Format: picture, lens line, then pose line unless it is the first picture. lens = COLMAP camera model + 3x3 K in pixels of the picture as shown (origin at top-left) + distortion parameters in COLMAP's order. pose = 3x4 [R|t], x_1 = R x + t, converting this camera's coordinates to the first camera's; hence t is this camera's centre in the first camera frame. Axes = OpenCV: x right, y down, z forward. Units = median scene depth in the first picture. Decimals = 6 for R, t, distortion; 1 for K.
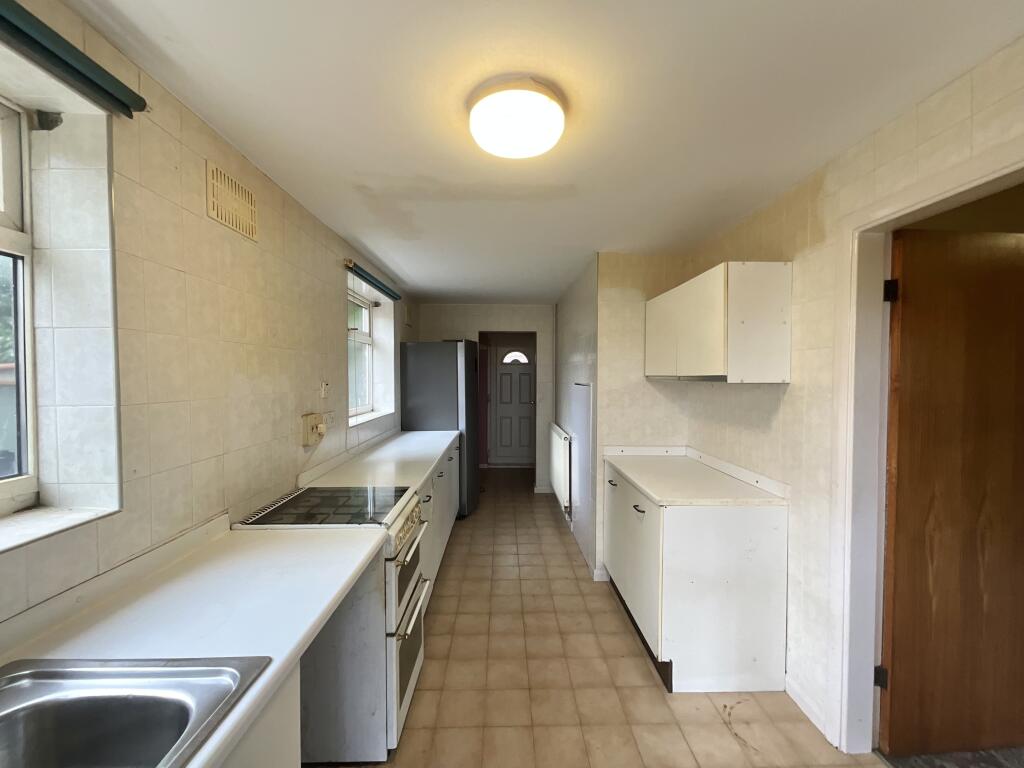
lens RADIAL K [[411.1, 0, 512.0], [0, 411.1, 384.0], [0, 0, 1]] dist [-0.000278, 0.000074]
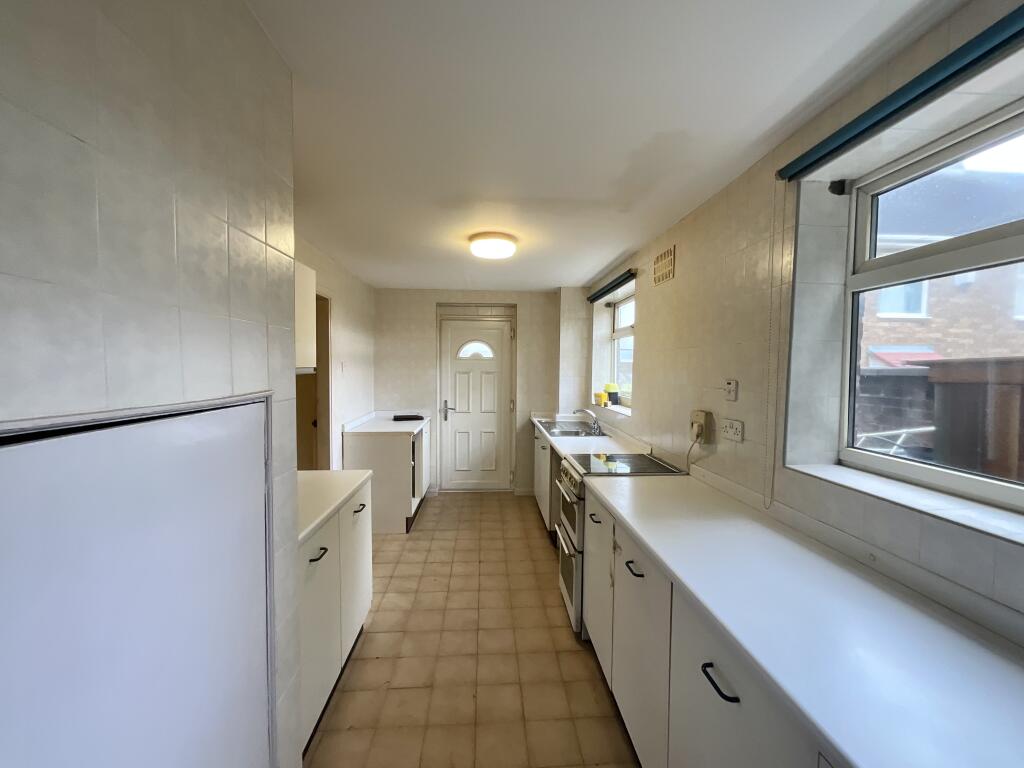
lens RADIAL K [[411.1, 0, 512.0], [0, 411.1, 384.0], [0, 0, 1]] dist [-0.000278, 0.000074]
pose [[-0.998988, -0.011036, -0.043607, 0.002827], [-0.013611, 0.998154, 0.059192, -0.041312], [0.042874, 0.059726, -0.997294, 1.948704]]
